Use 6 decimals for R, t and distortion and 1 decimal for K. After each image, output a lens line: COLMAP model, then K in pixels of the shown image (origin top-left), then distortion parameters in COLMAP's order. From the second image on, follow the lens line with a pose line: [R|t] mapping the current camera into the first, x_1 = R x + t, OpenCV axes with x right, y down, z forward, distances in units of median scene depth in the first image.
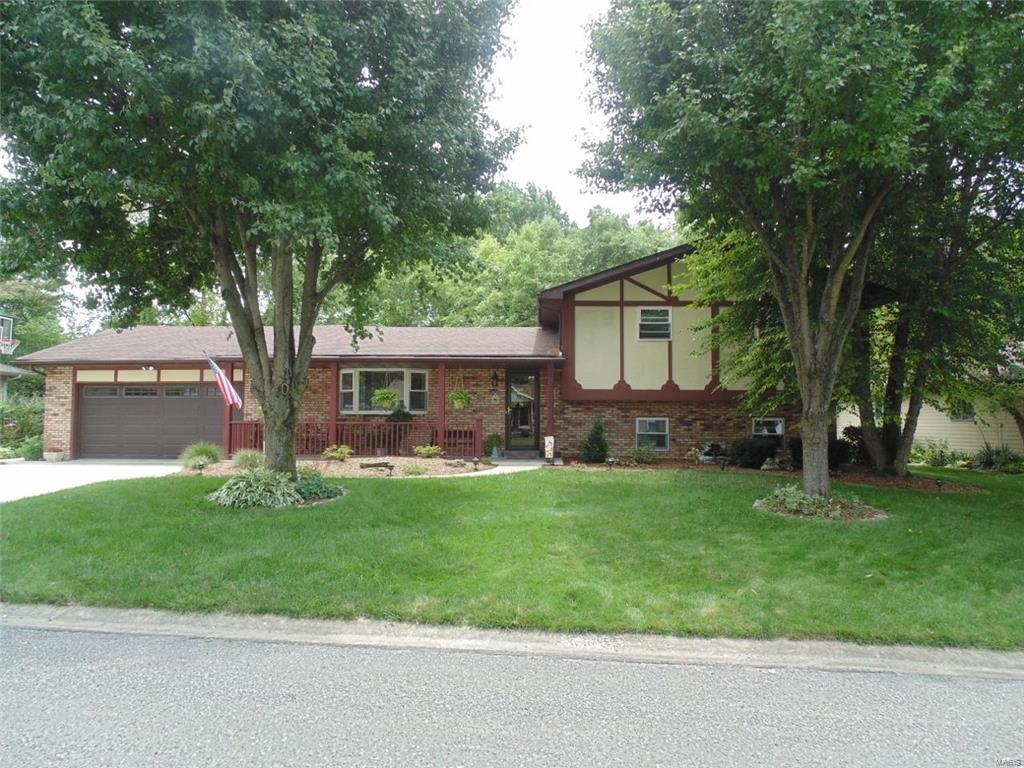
lens RADIAL K [[677.9, 0, 509.5], [0, 677.9, 386.9], [0, 0, 1]] dist [-0.011016, -0.005501]
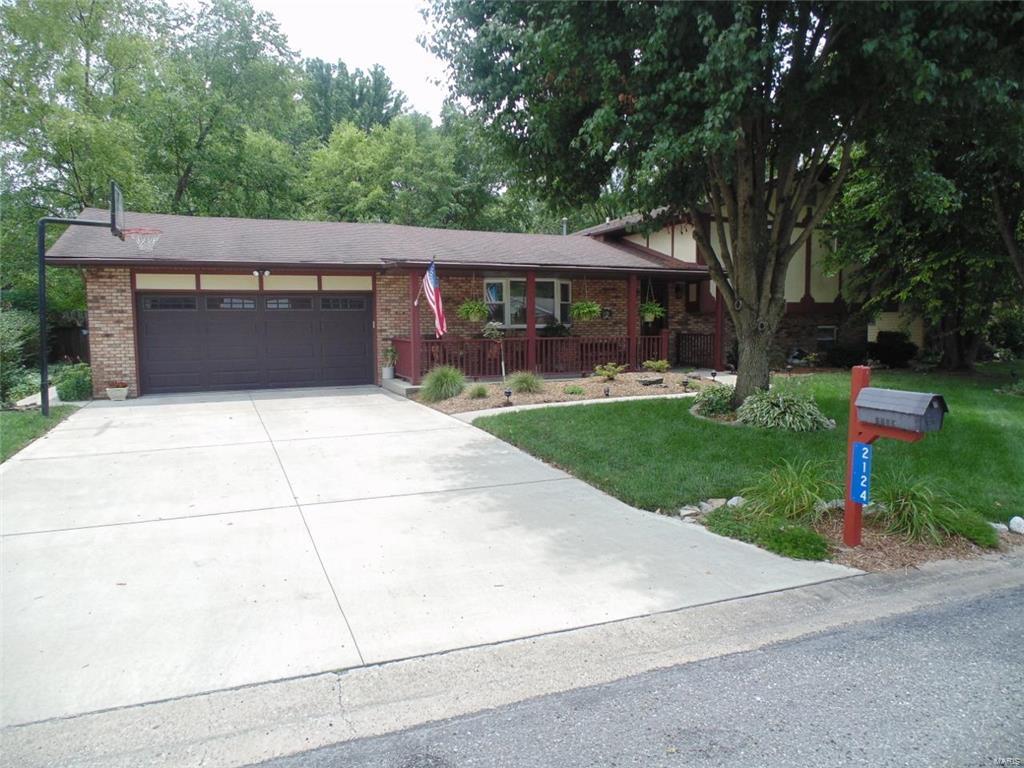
lens RADIAL K [[677.9, 0, 510.5], [0, 677.9, 380.0], [0, 0, 1]] dist [-0.011016, -0.005501]
pose [[0.904015, -0.046918, 0.424918, -0.604893], [-0.006004, 0.992468, 0.122359, -0.002185], [-0.427459, -0.113166, 0.896924, 0.171408]]
